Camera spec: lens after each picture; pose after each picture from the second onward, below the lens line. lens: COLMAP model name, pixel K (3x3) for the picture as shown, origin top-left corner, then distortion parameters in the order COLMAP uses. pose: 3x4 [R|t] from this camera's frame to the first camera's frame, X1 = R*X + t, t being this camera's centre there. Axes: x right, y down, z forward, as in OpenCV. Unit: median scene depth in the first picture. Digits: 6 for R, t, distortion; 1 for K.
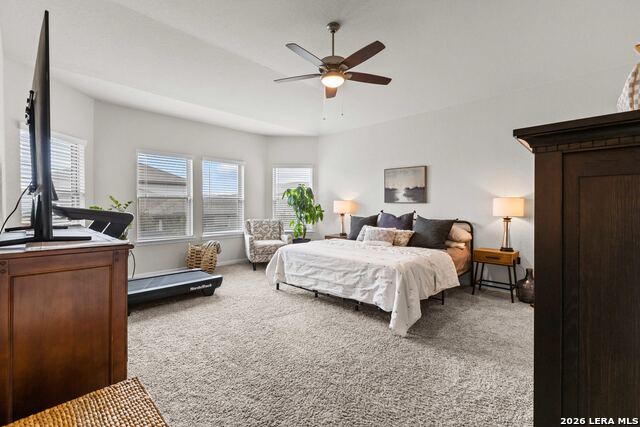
lens RADIAL K [[286.0, 0, 317.7], [0, 286.0, 206.3], [0, 0, 1]] dist [-0.001371, 0.000128]
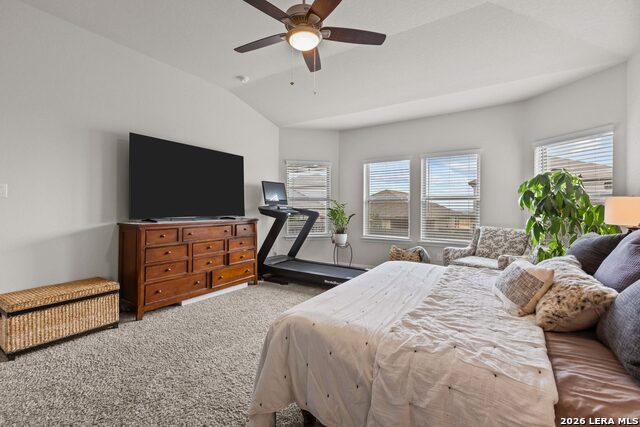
lens RADIAL K [[285.0, 0, 321.3], [0, 285.0, 210.6], [0, 0, 1]] dist [0.000158, -0.000235]
pose [[0.205734, 0.012364, -0.978530, 0.518555], [-0.002719, 0.999924, 0.012062, -0.004572], [0.978604, 0.000179, 0.205752, 0.585709]]
